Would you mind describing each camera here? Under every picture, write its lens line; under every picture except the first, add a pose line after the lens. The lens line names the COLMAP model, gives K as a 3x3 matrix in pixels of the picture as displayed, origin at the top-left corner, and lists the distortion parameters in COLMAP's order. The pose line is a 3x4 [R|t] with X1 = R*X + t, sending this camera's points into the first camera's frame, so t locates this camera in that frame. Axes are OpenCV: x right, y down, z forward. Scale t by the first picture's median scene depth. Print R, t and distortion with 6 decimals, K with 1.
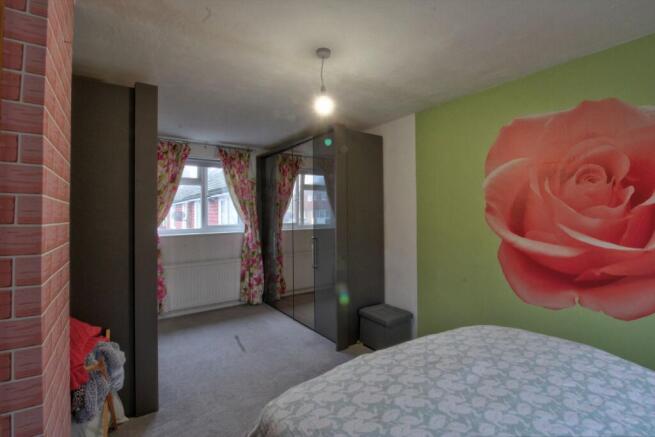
lens RADIAL K [[312.0, 0, 334.9], [0, 312.0, 211.4], [0, 0, 1]] dist [-0.000806, -0.000239]
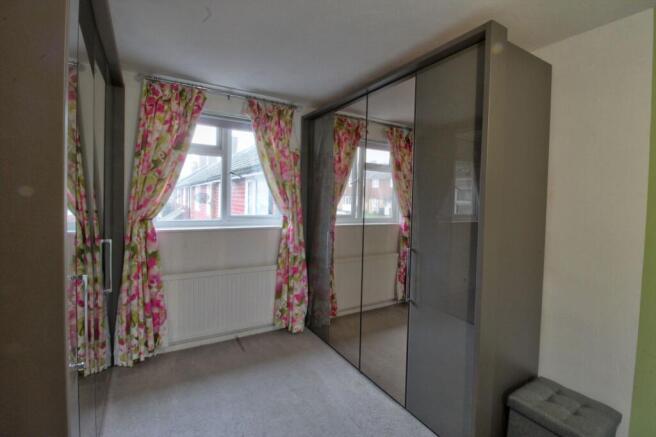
lens RADIAL K [[312.5, 0, 335.4], [0, 312.5, 211.4], [0, 0, 1]] dist [-0.000806, -0.000239]
pose [[0.996634, 0.036170, -0.073568, -0.126847], [-0.033004, 0.998494, 0.043814, -0.002252], [0.075042, -0.041238, 0.996327, 0.331942]]
